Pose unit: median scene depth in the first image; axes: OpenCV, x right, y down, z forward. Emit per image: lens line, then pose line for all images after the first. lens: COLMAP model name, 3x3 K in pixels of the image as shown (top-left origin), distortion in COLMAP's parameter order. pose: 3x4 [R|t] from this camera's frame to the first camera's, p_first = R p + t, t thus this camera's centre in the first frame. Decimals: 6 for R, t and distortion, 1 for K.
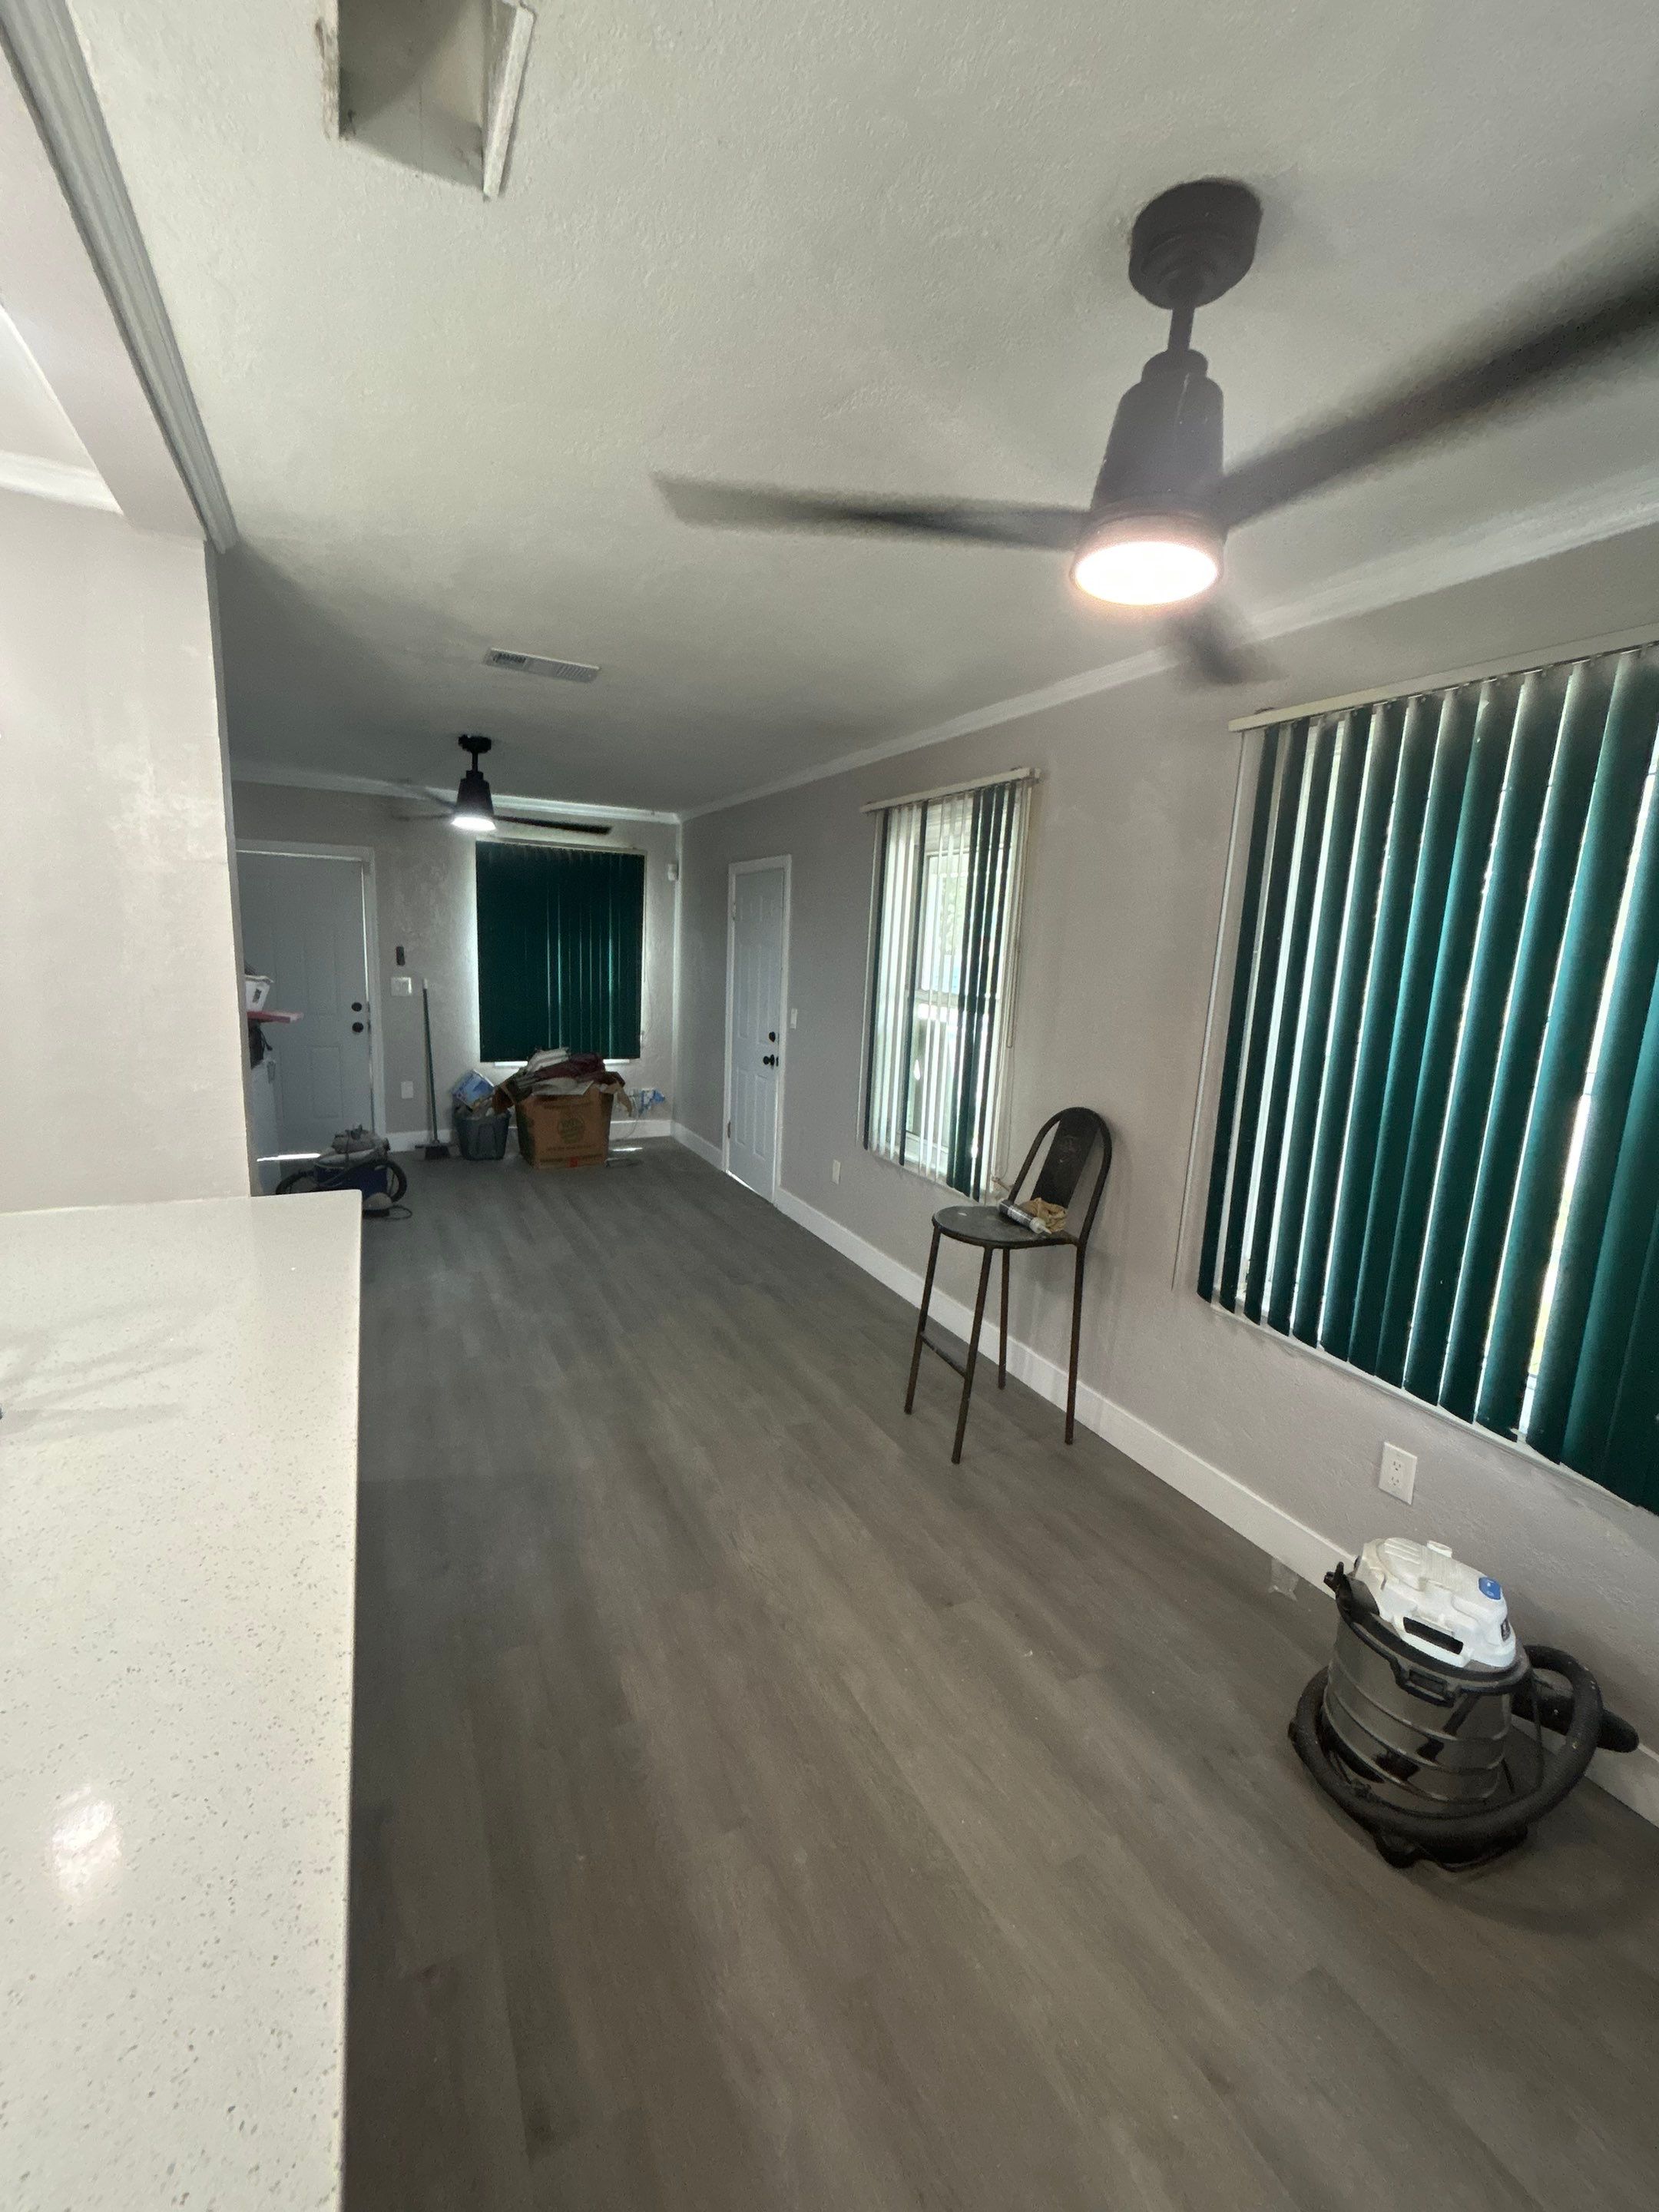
lens RADIAL K [[892.6, 0, 833.7], [0, 892.6, 1097.9], [0, 0, 1]] dist [0.002673, -0.000468]
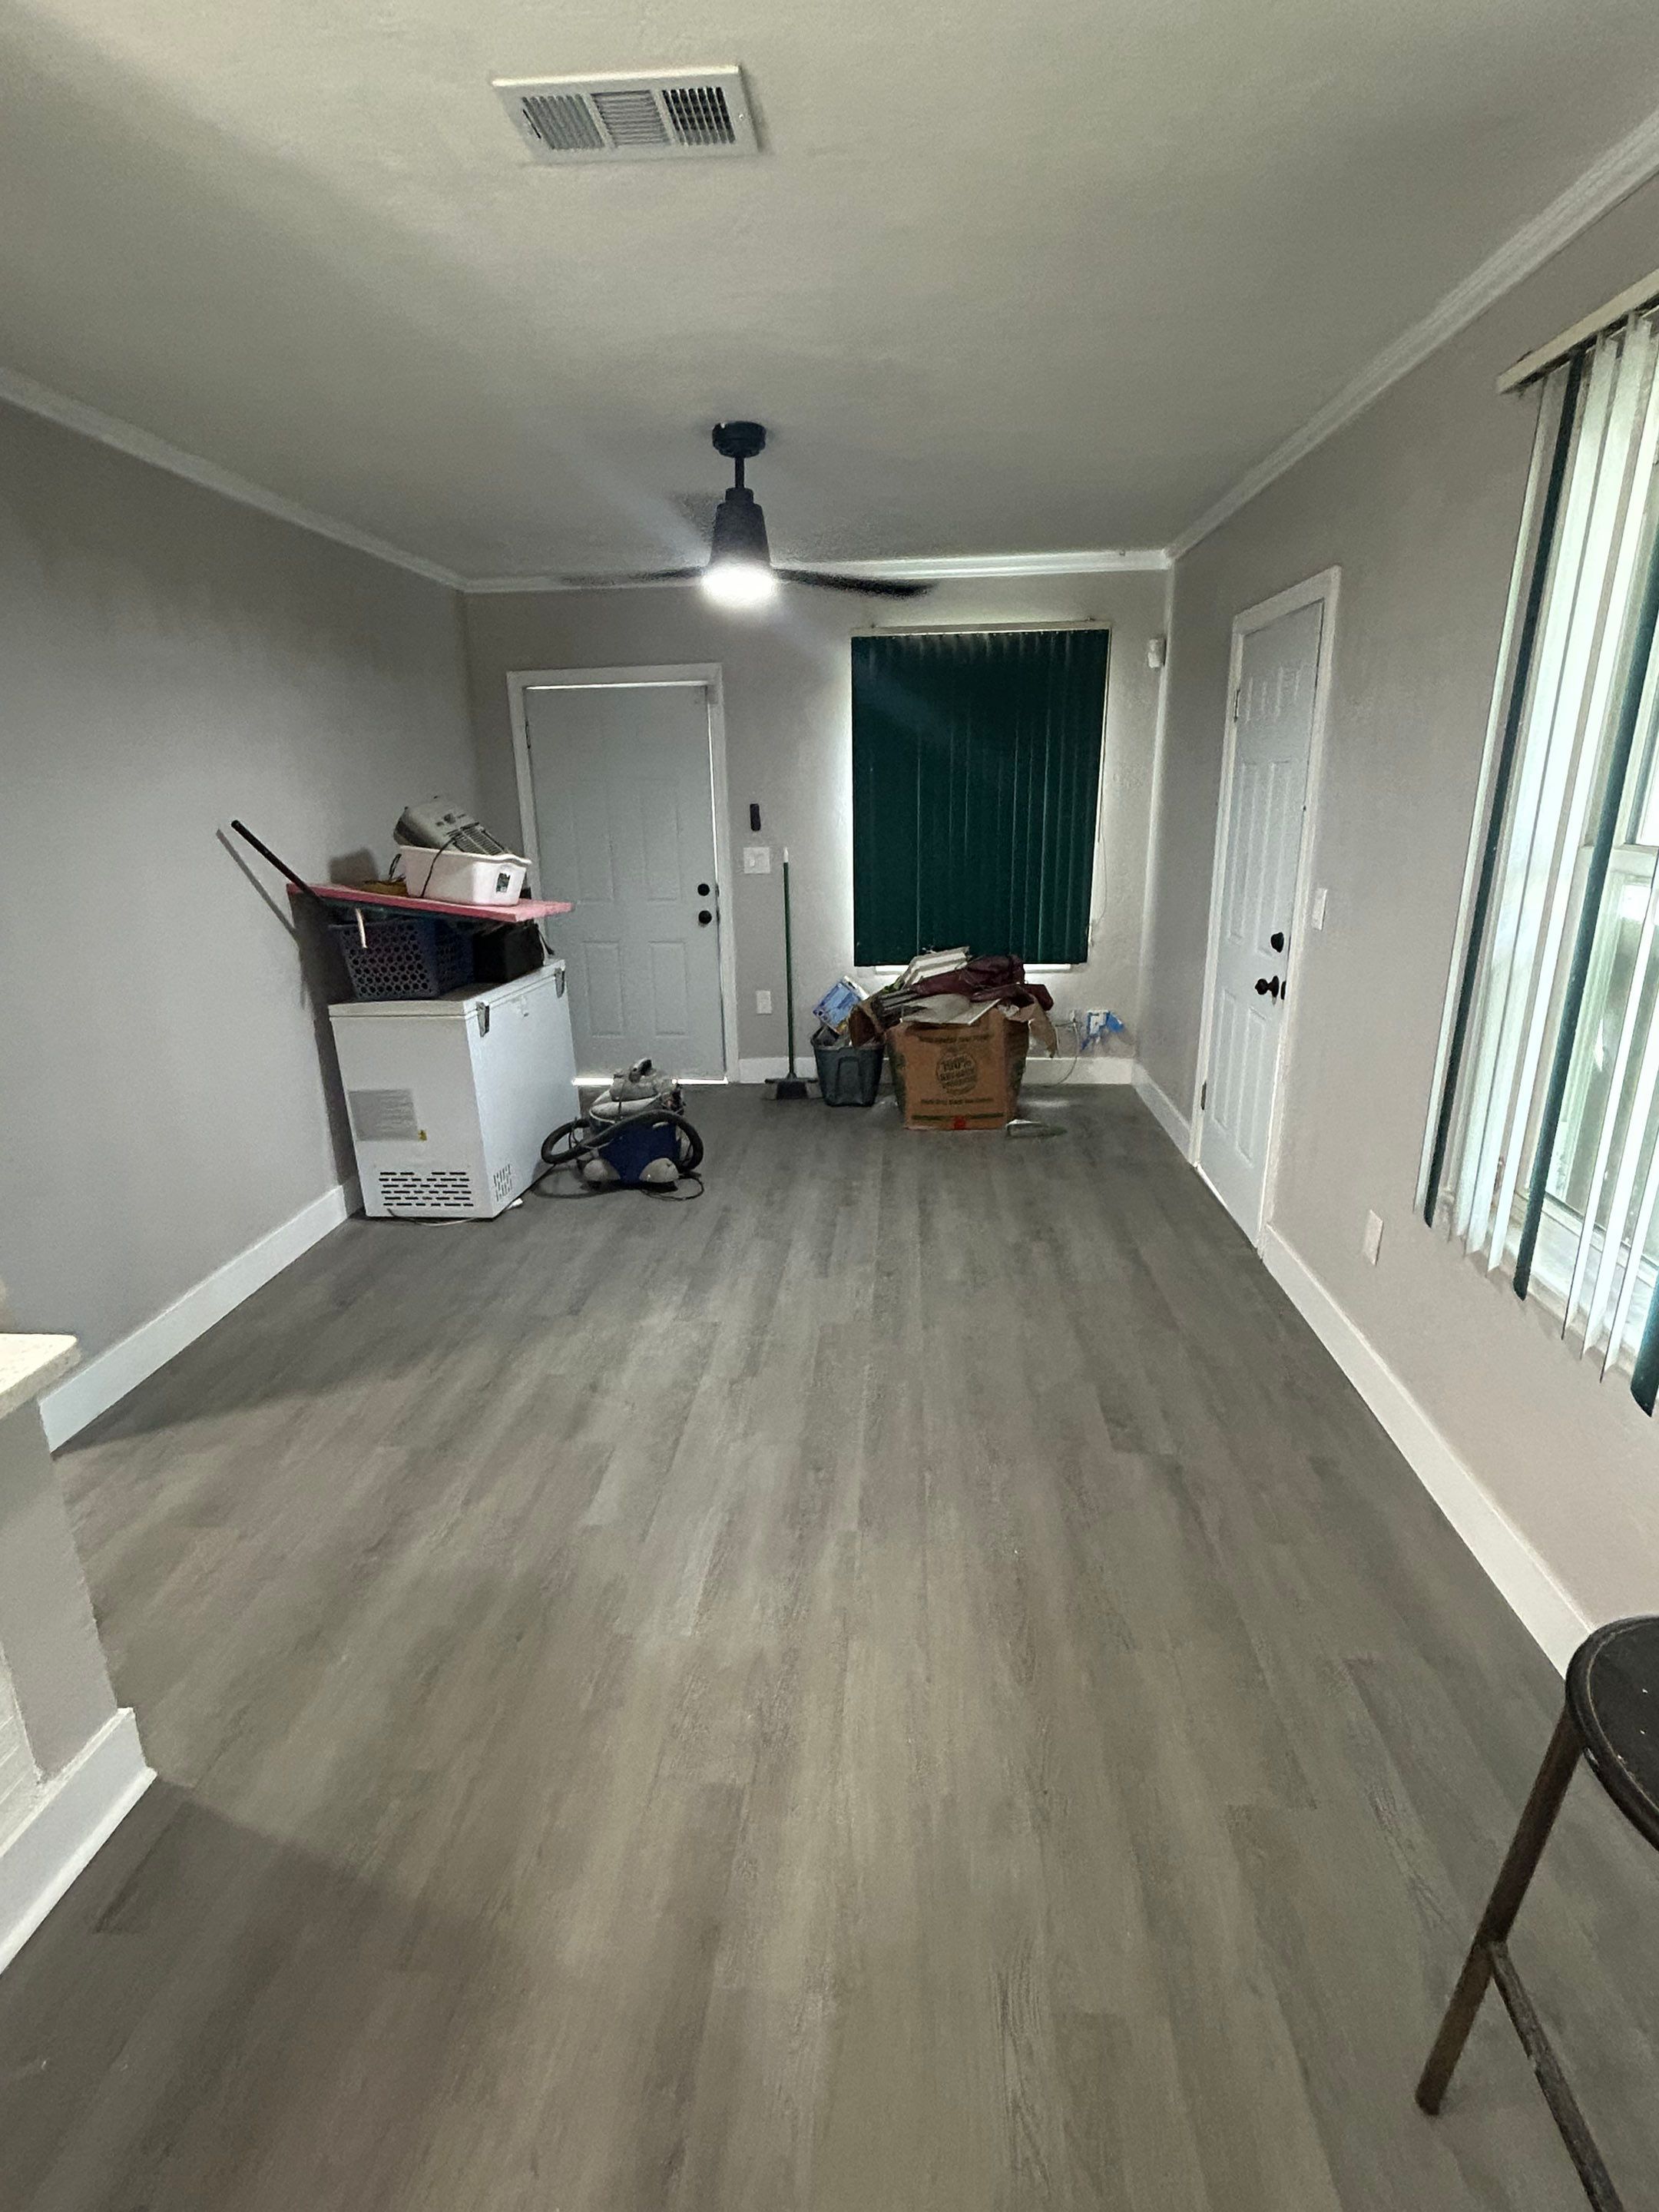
lens RADIAL K [[1061.9, 0, 839.7], [0, 1061.9, 1102.0], [0, 0, 1]] dist [-0.001611, 0.001534]
pose [[0.857925, 0.089718, -0.505882, 0.032090], [-0.031694, 0.992002, 0.122181, -0.039698], [0.512797, -0.088789, 0.853906, 0.295997]]
